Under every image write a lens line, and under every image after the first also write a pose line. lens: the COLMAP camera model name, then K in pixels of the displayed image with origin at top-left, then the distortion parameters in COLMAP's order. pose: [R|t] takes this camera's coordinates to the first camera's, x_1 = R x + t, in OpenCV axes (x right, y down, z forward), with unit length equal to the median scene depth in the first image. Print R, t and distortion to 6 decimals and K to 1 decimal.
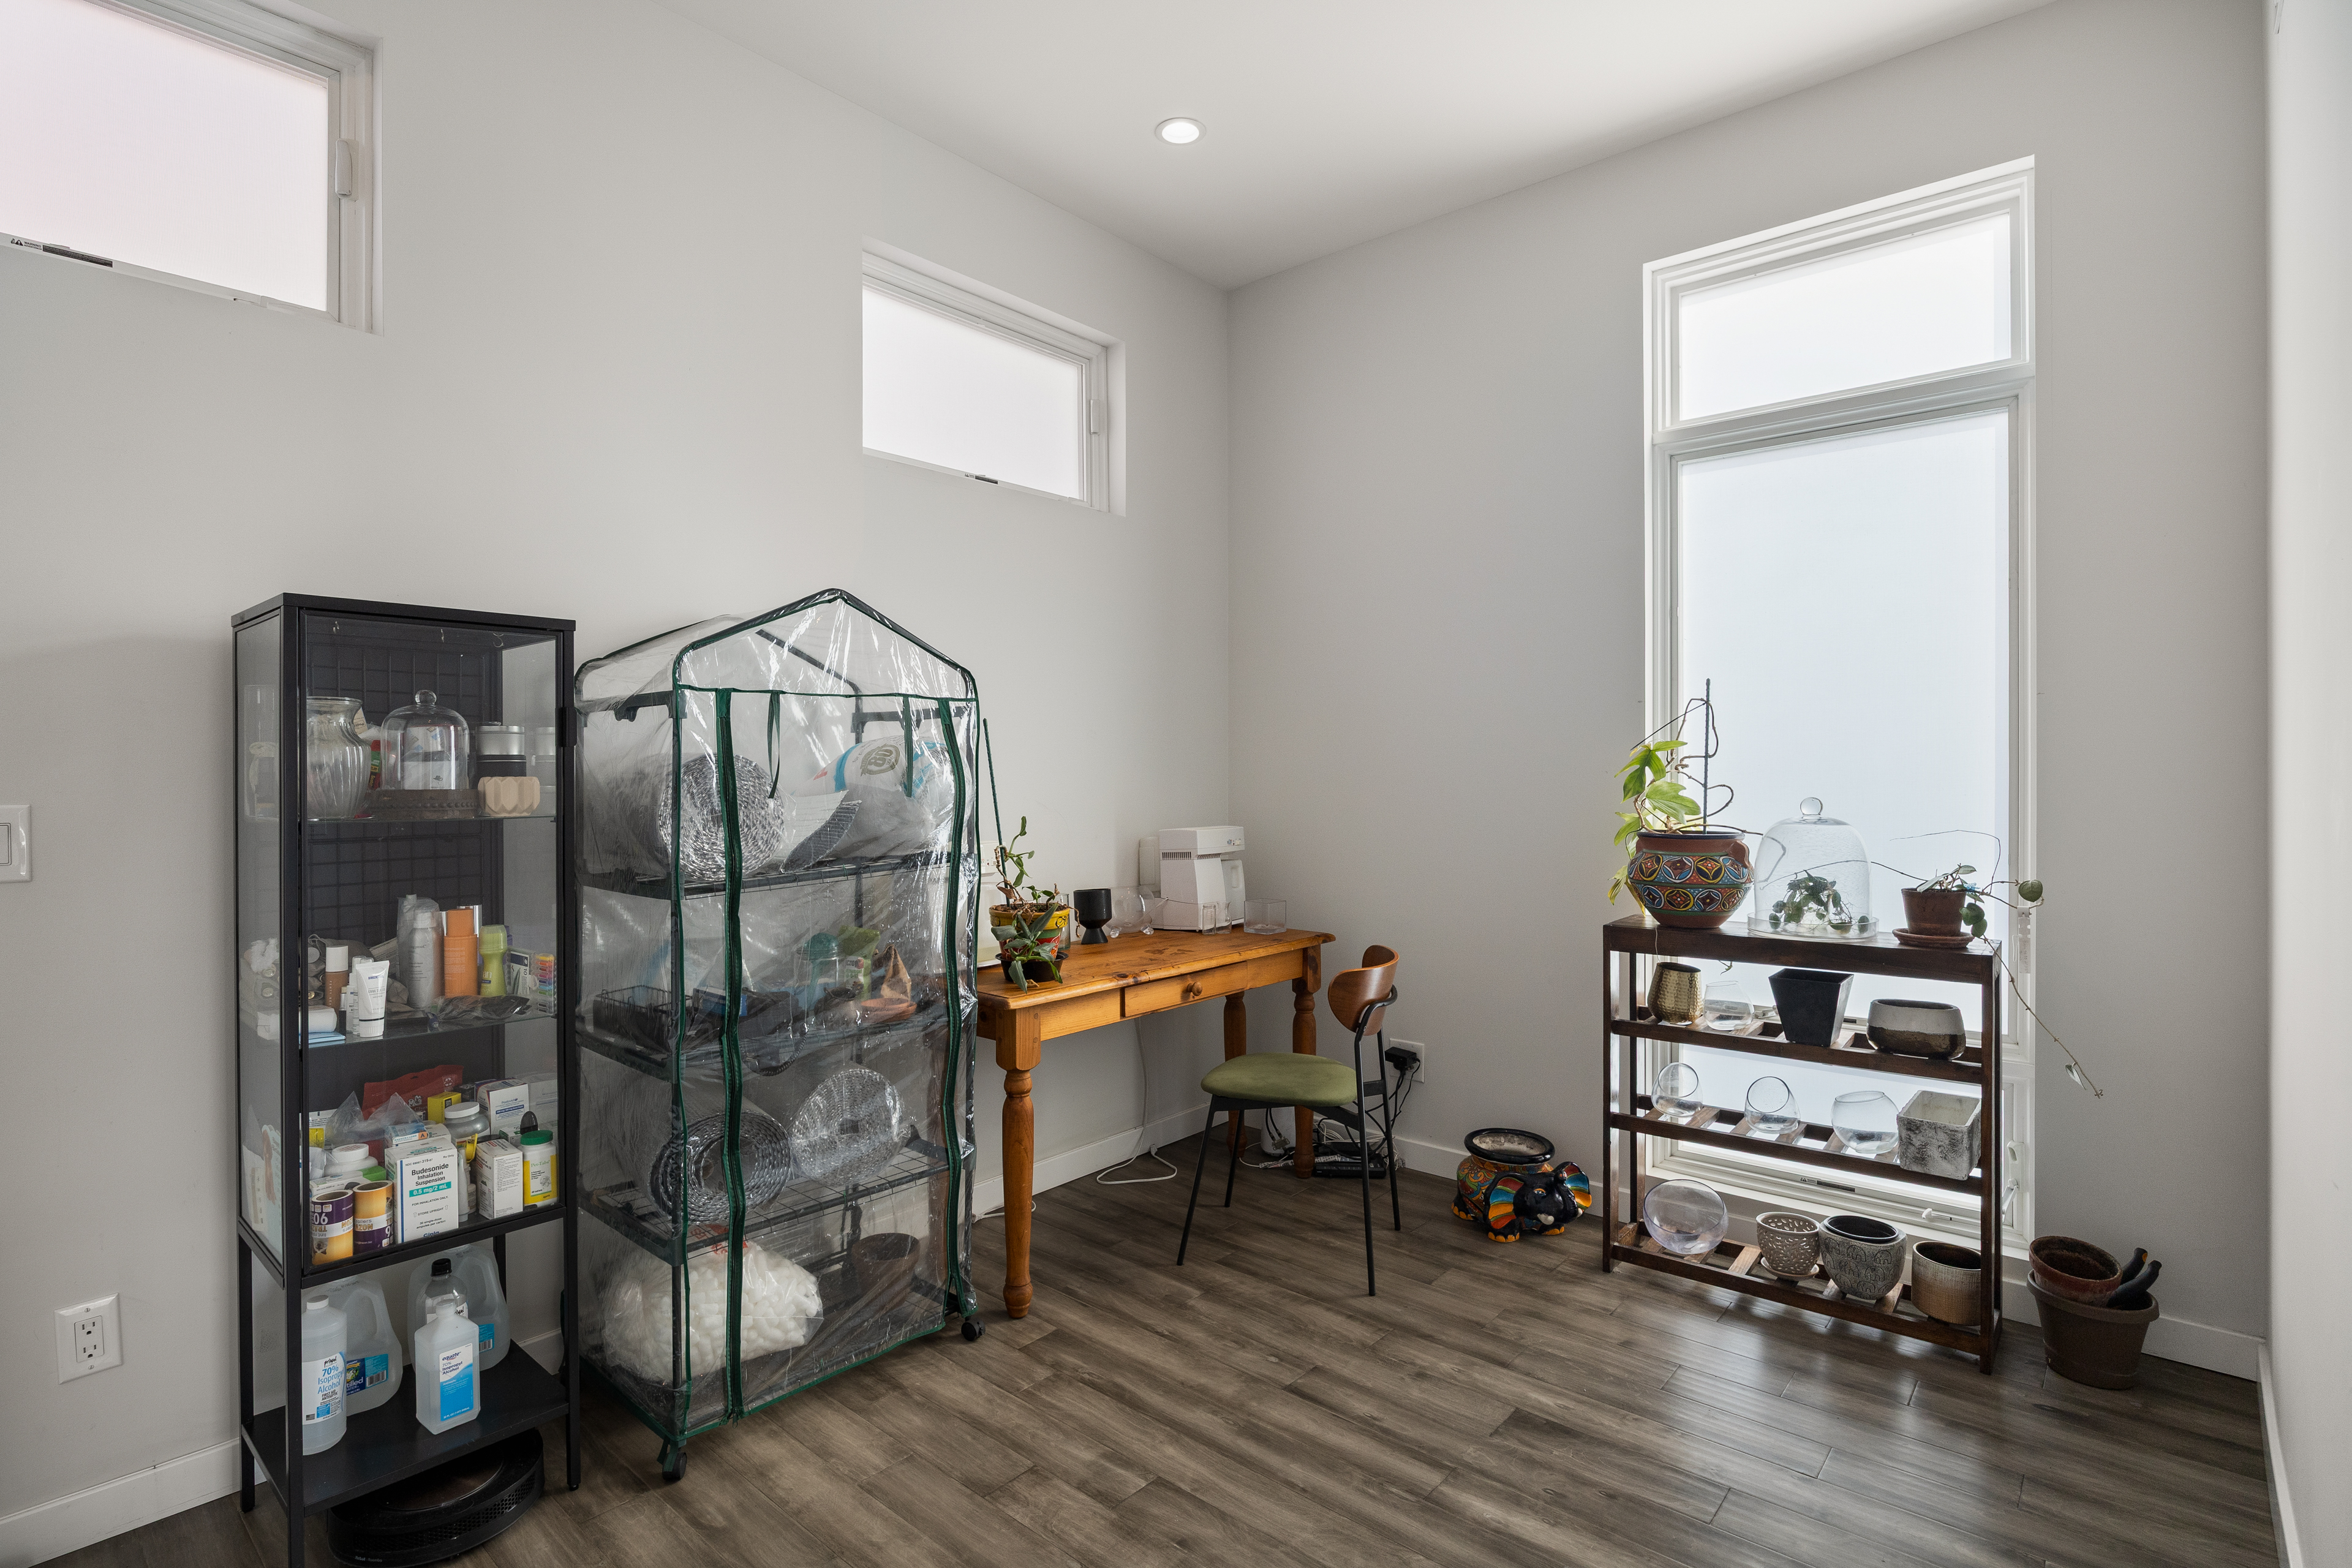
lens RADIAL K [[1174.9, 0, 1177.1], [0, 1174.9, 778.1], [0, 0, 1]] dist [-0.012767, 0.000121]
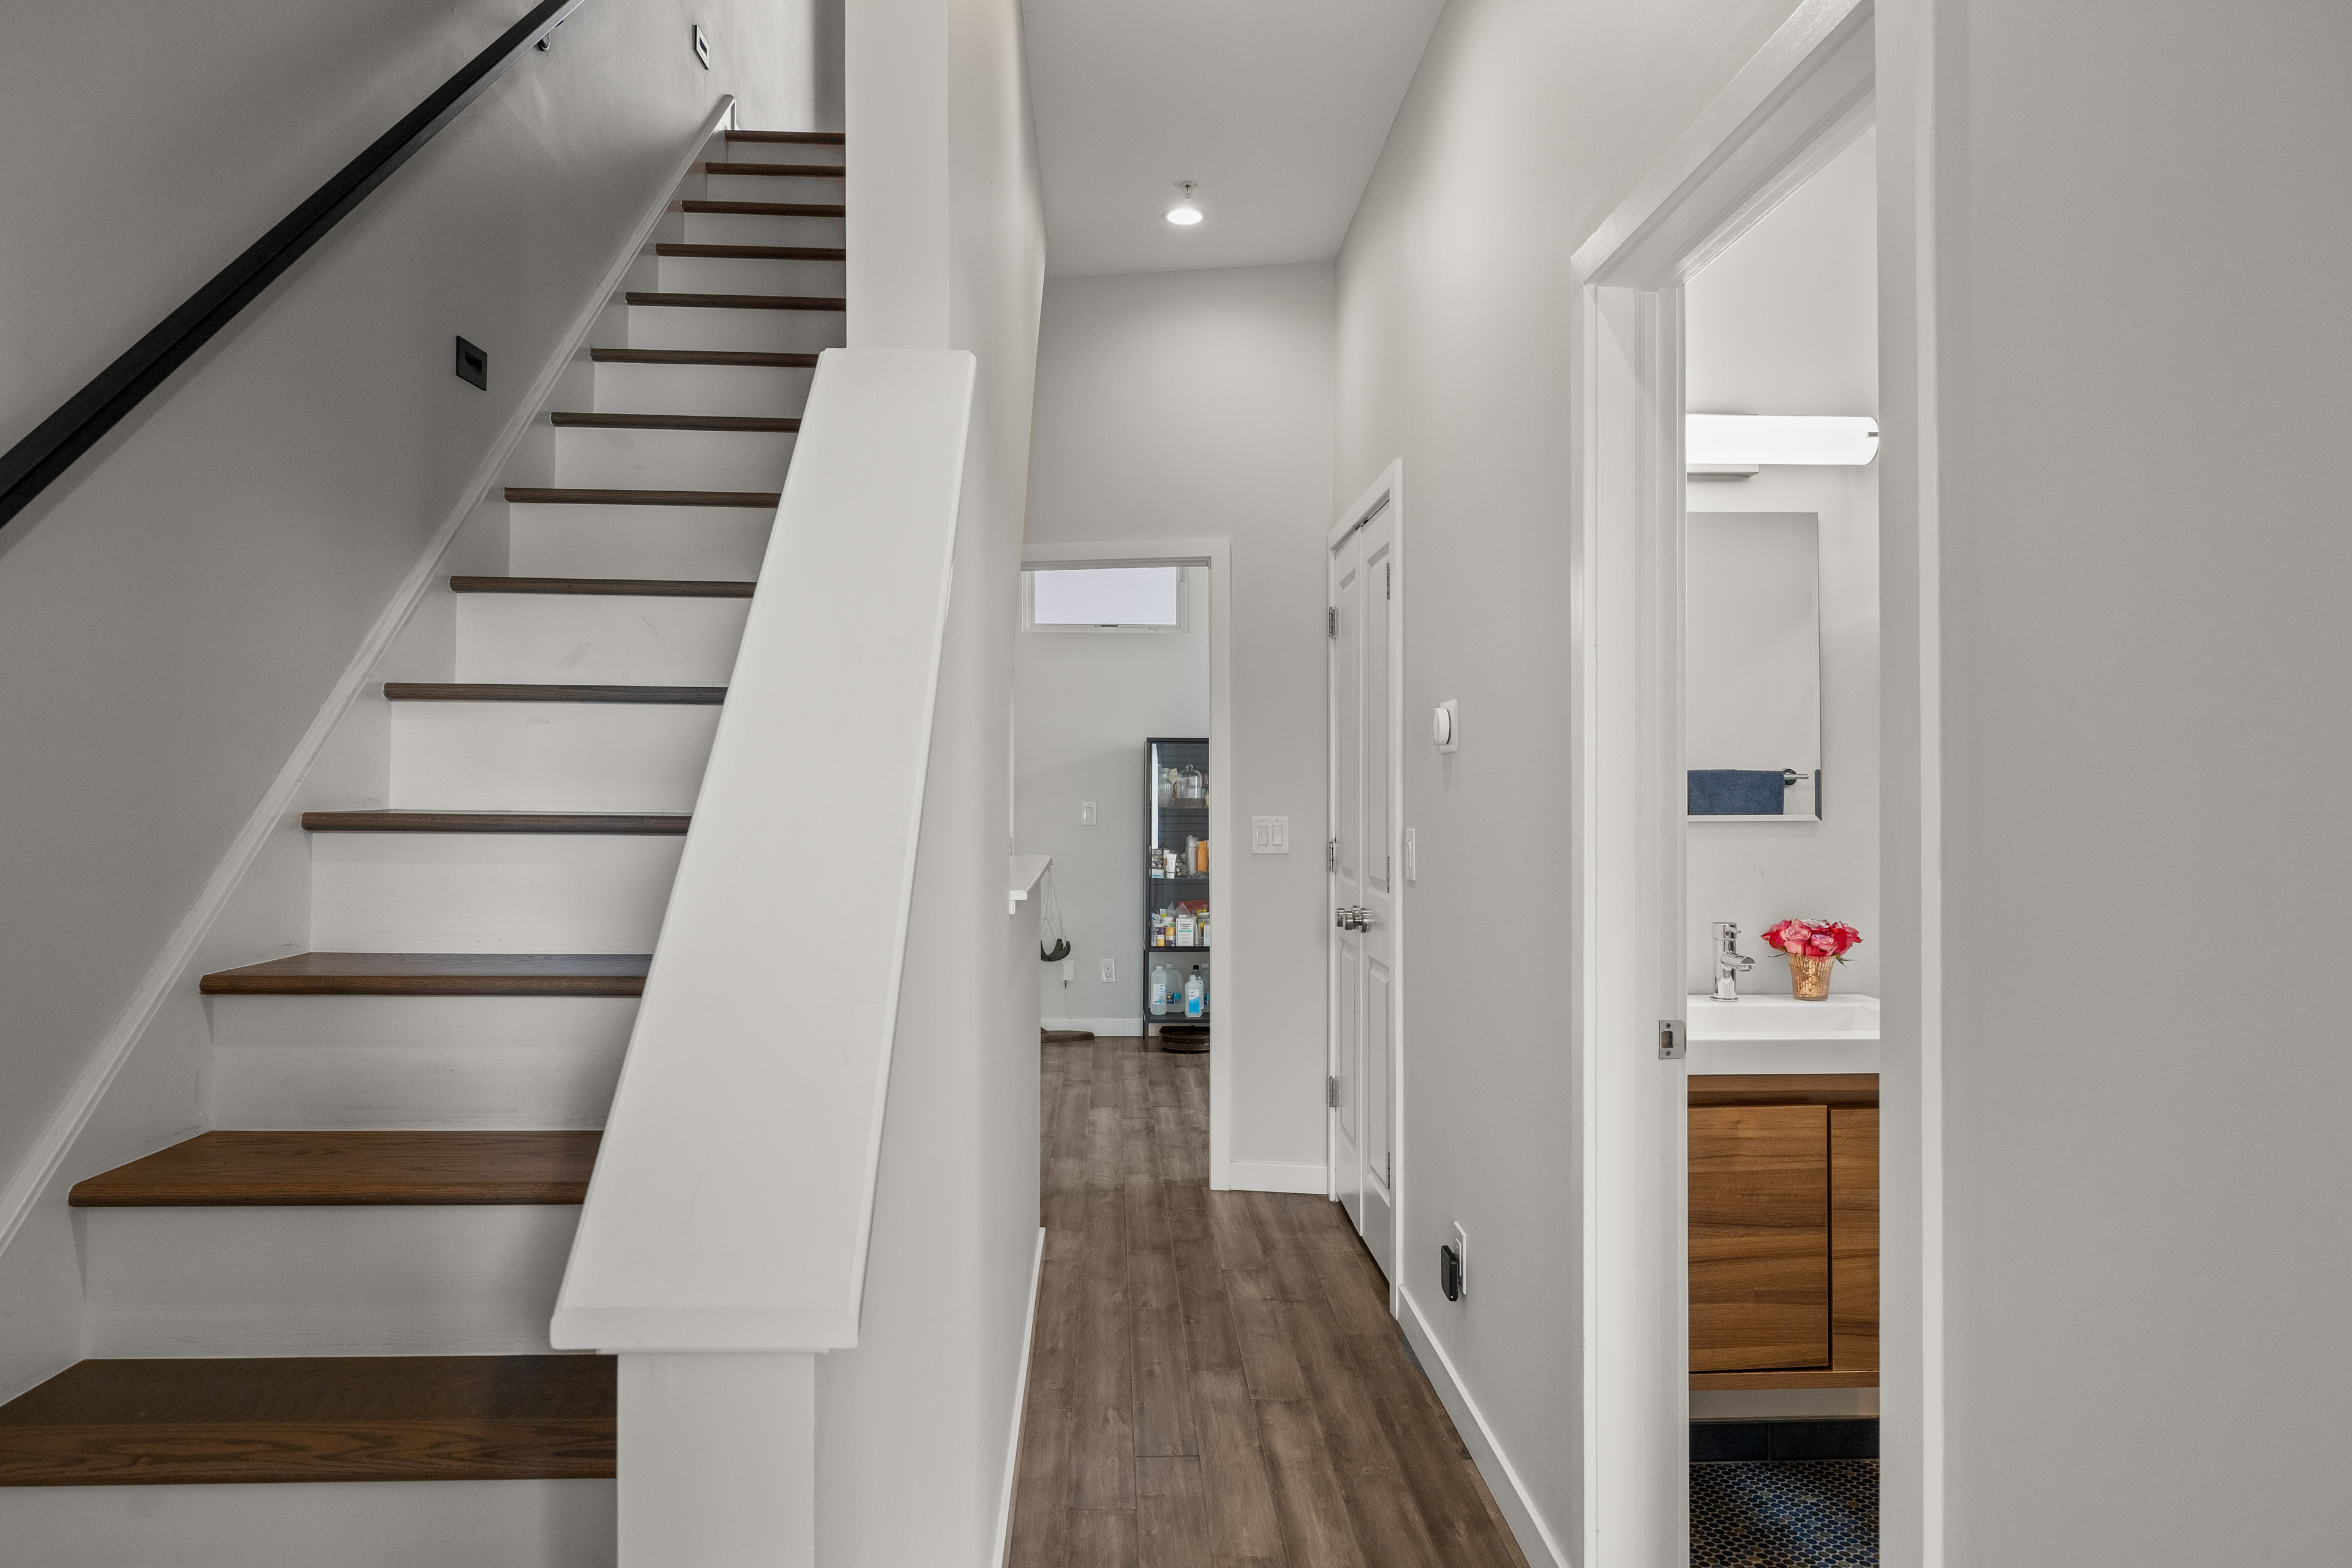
lens RADIAL K [[1384.7, 0, 1176.3], [0, 1384.7, 780.7], [0, 0, 1]] dist [0.004491, 0.000888]
pose [[0.710374, -0.004498, -0.703810, 1.854819], [-0.005525, 0.999913, -0.011967, 0.008130], [0.703802, 0.012390, 0.710288, -1.554403]]
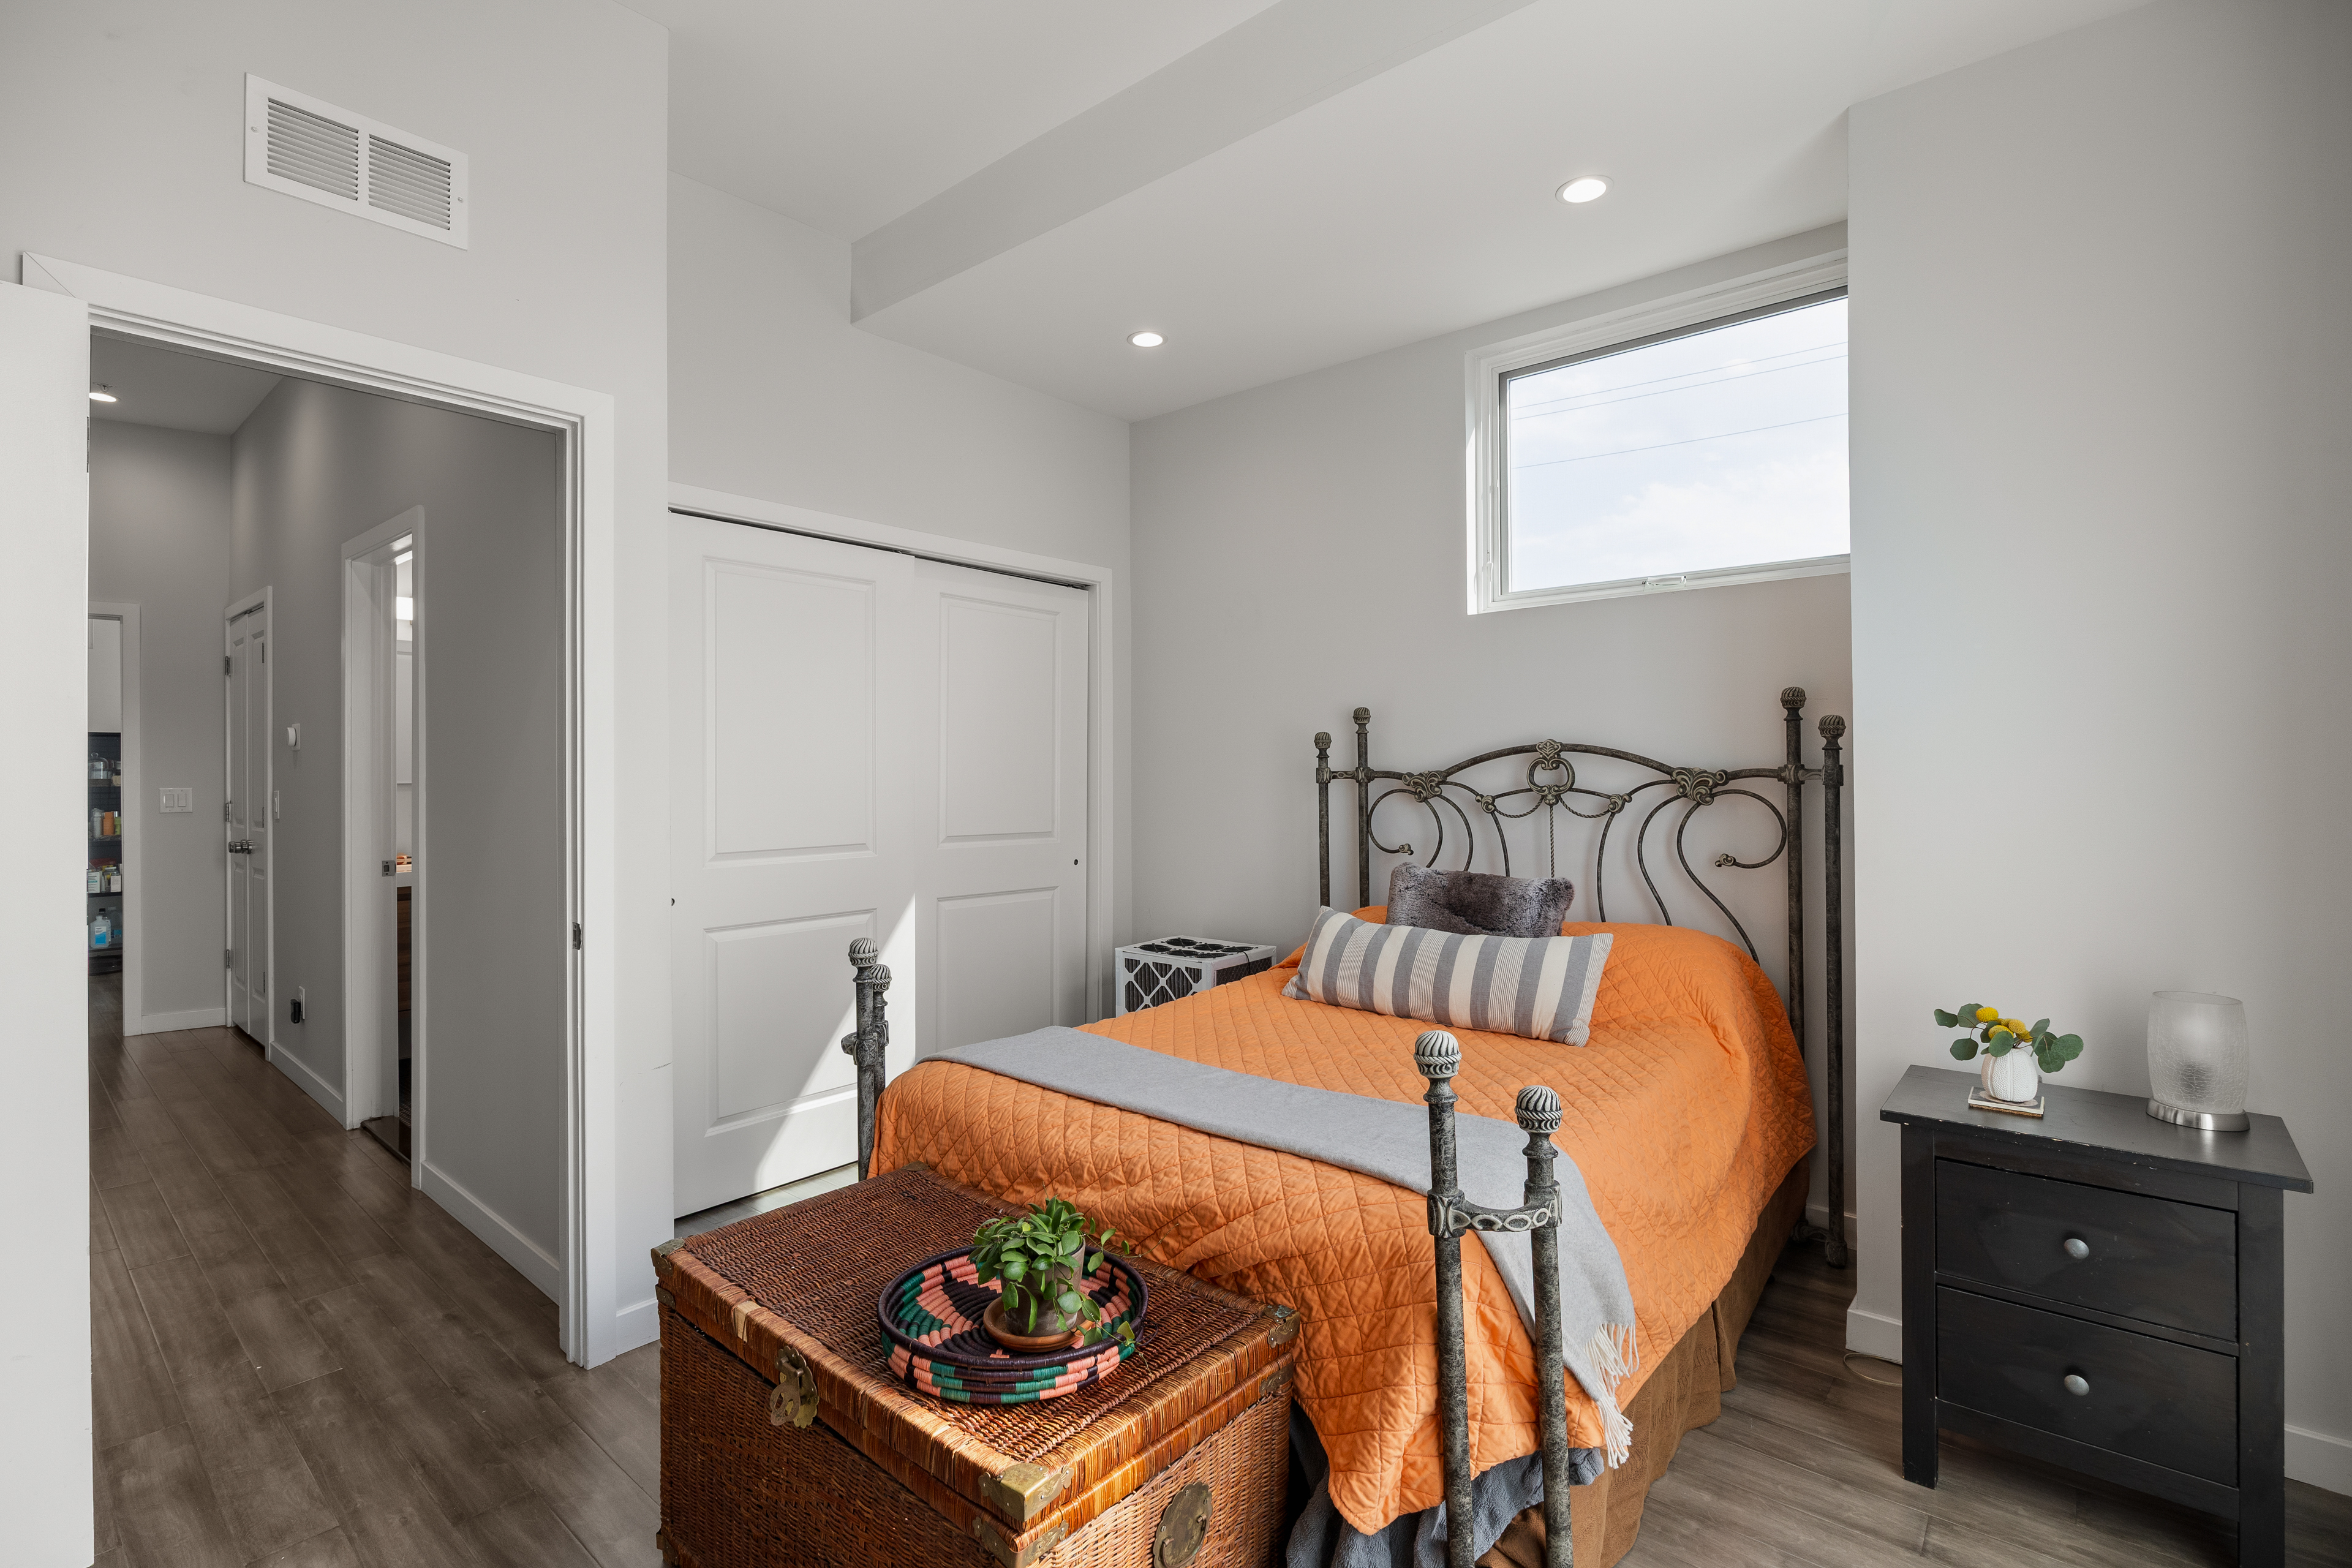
lens RADIAL K [[1063.0, 0, 1169.4], [0, 1063.0, 774.2], [0, 0, 1]] dist [-0.010668, -0.000114]
pose [[0.999328, -0.002058, 0.036605, 2.924470], [0.002222, 0.999988, -0.004447, 0.022636], [-0.036595, 0.004525, 0.999320, -2.747617]]
